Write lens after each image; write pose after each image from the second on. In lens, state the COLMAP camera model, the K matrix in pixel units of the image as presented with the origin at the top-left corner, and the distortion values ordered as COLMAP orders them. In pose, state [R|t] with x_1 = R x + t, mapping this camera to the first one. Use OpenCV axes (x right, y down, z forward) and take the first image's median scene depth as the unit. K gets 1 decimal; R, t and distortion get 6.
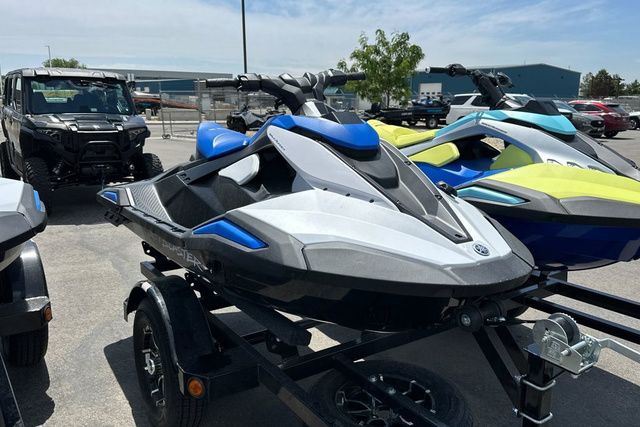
lens RADIAL K [[521.0, 0, 320.8], [0, 521.0, 212.1], [0, 0, 1]] dist [0.016789, 0.001544]
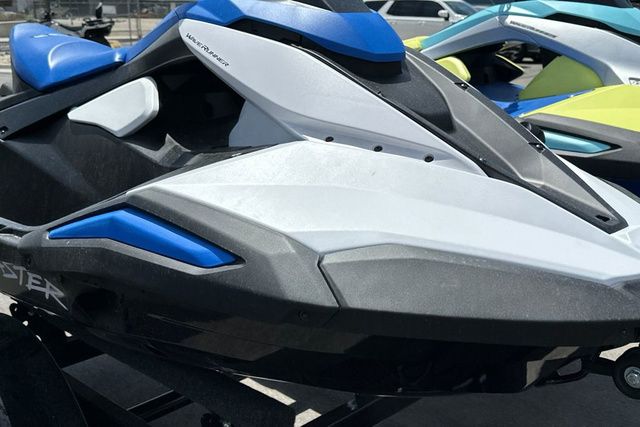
lens RADIAL K [[734.1, 0, 319.8], [0, 734.1, 215.2], [0, 0, 1]] dist [0.020028, 0.000000]
pose [[0.976407, -0.055904, 0.208574, -0.128321], [0.043260, 0.996966, 0.064703, -0.013297], [-0.211559, -0.054154, 0.975864, 0.244789]]
